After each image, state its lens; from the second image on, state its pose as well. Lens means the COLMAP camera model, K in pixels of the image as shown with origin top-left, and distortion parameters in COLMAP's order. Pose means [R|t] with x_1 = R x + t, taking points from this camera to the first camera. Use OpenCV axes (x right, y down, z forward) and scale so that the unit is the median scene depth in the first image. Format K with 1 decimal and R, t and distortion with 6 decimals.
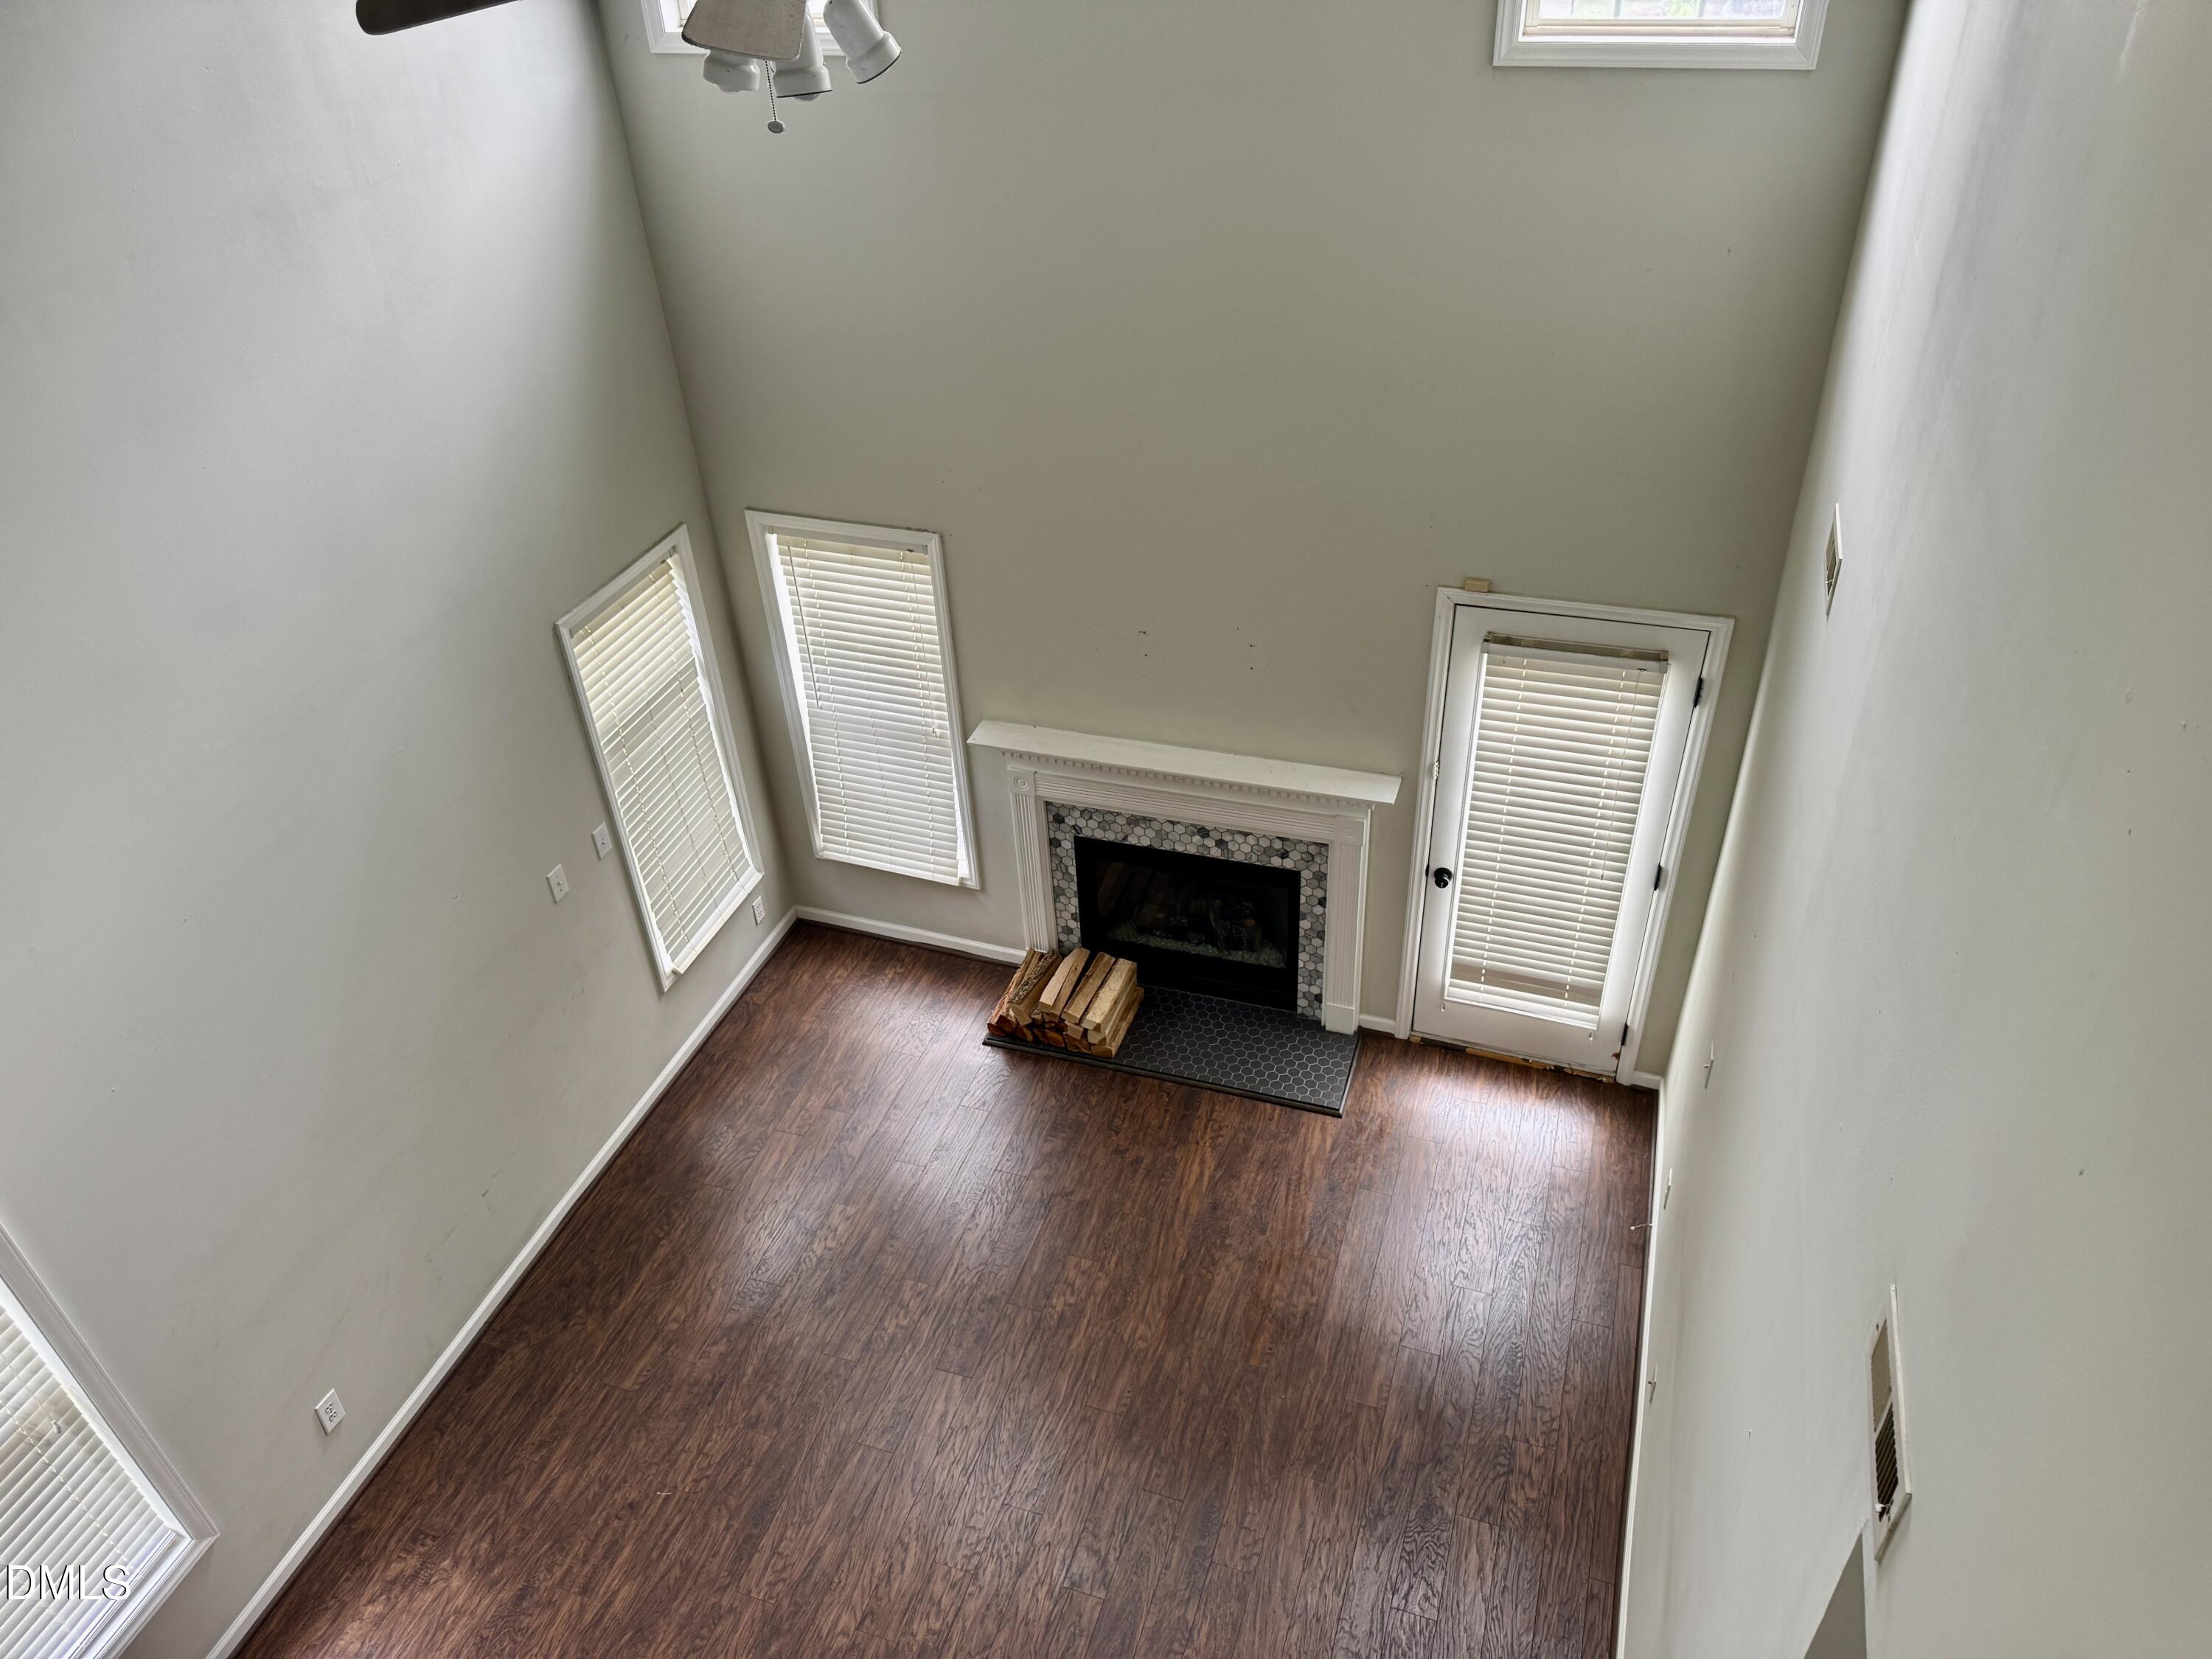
lens RADIAL K [[1545.6, 0, 1102.8], [0, 1545.6, 828.6], [0, 0, 1]] dist [0.186162, -0.422590]
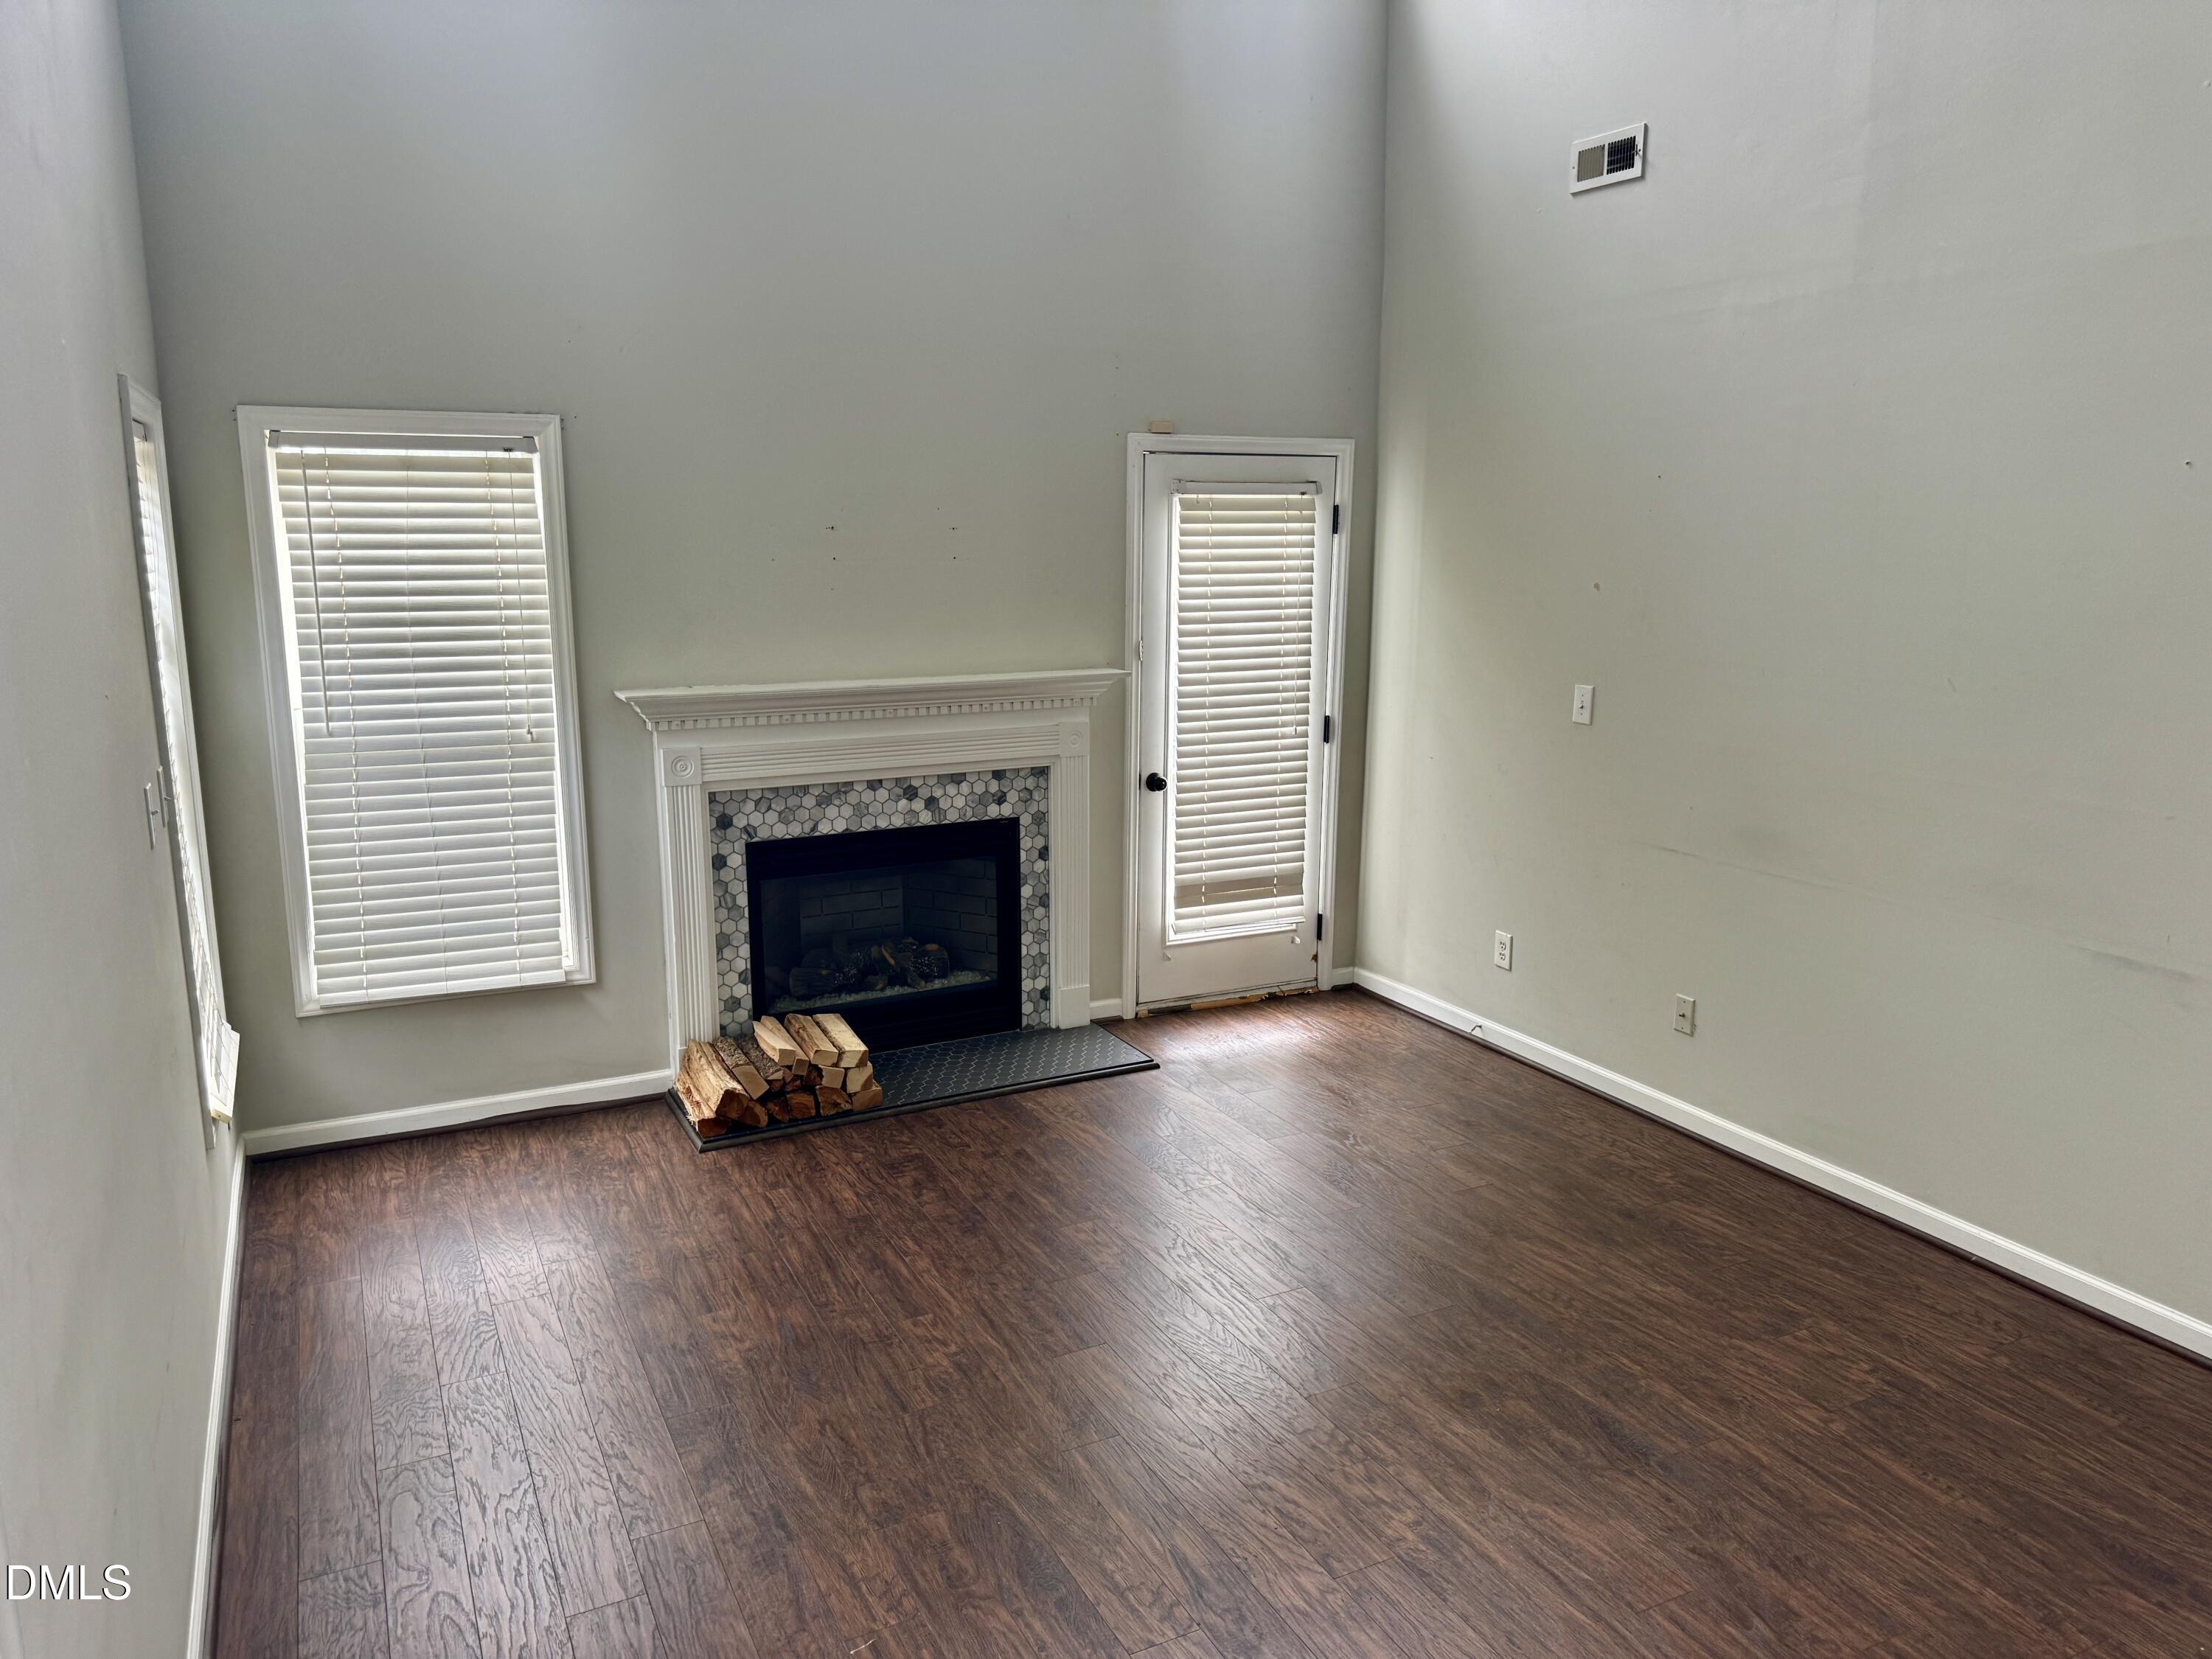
lens RADIAL K [[1556.3, 0, 1103.6], [0, 1556.3, 833.0], [0, 0, 1]] dist [0.169842, -0.324731]
pose [[0.699804, -0.092112, 0.708372, -0.460816], [0.394091, 0.876870, -0.275303, 0.294595], [-0.595791, 0.471821, 0.649937, 0.398518]]
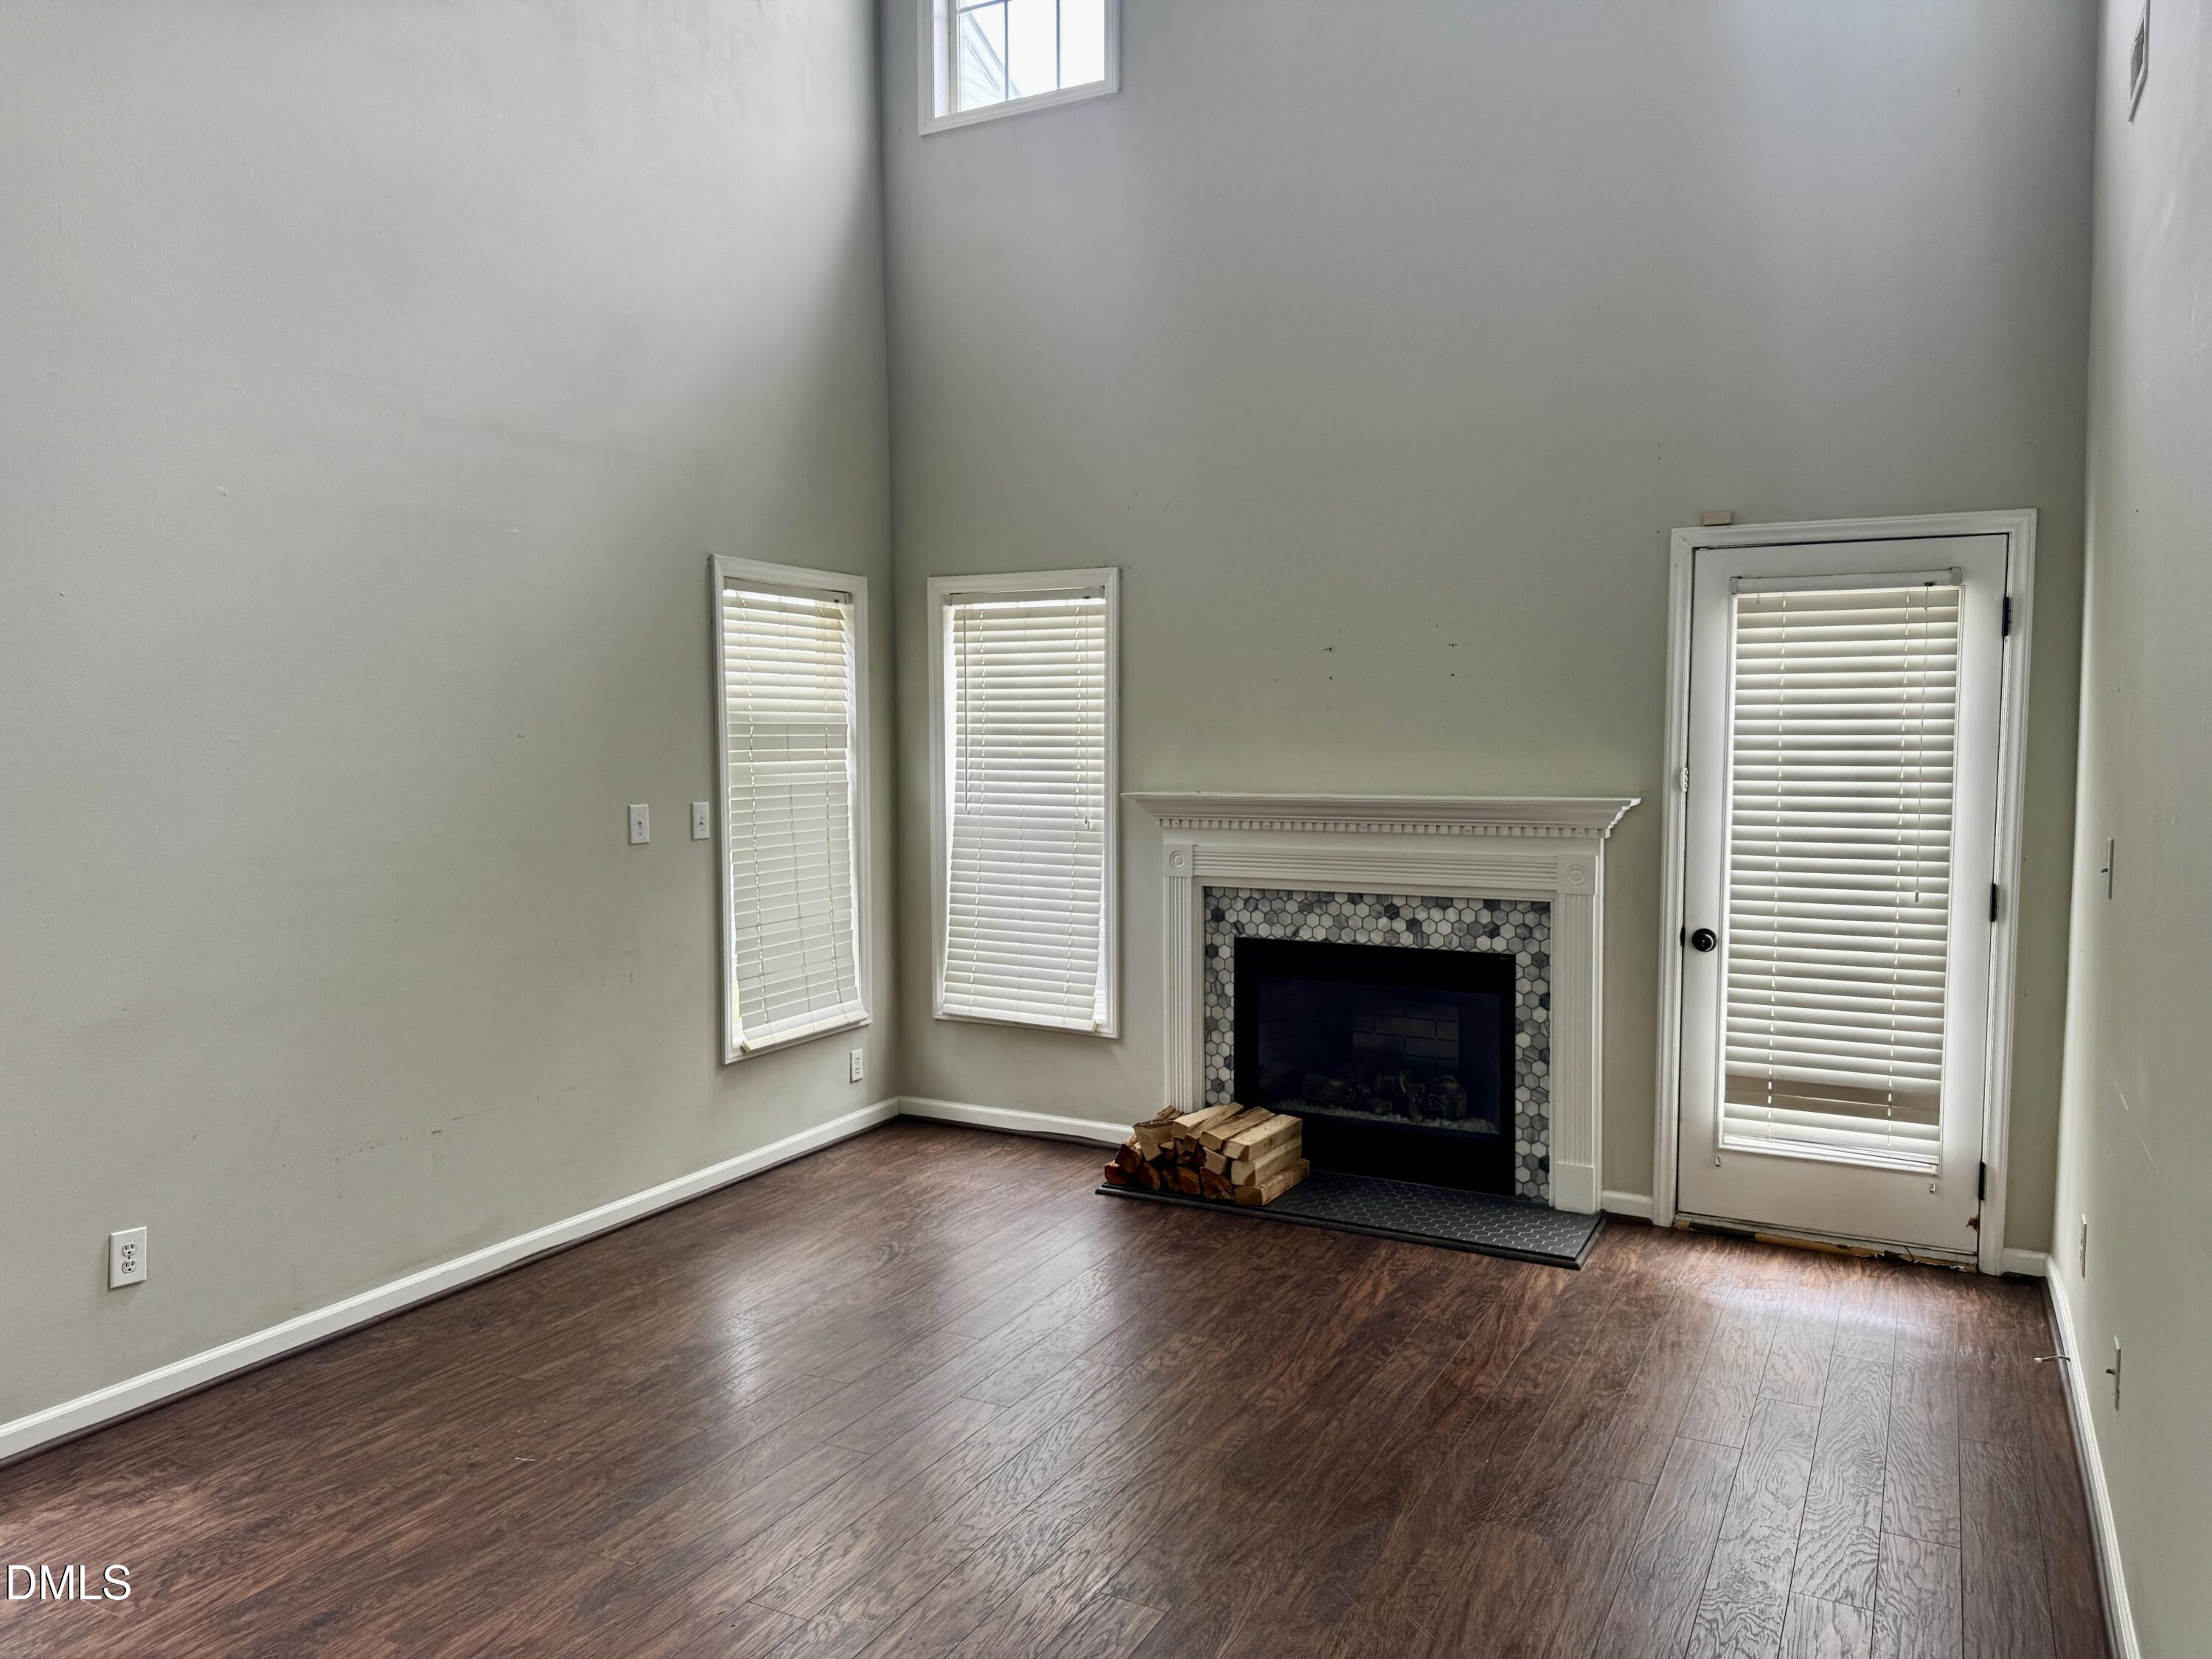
lens RADIAL K [[1556.3, 0, 1103.6], [0, 1556.3, 833.0], [0, 0, 1]] dist [0.169842, -0.324731]
pose [[0.986466, 0.054458, -0.154659, 0.040181], [-0.128282, 0.843794, -0.521110, 0.419064], [0.102122, 0.533897, 0.839360, 0.264216]]
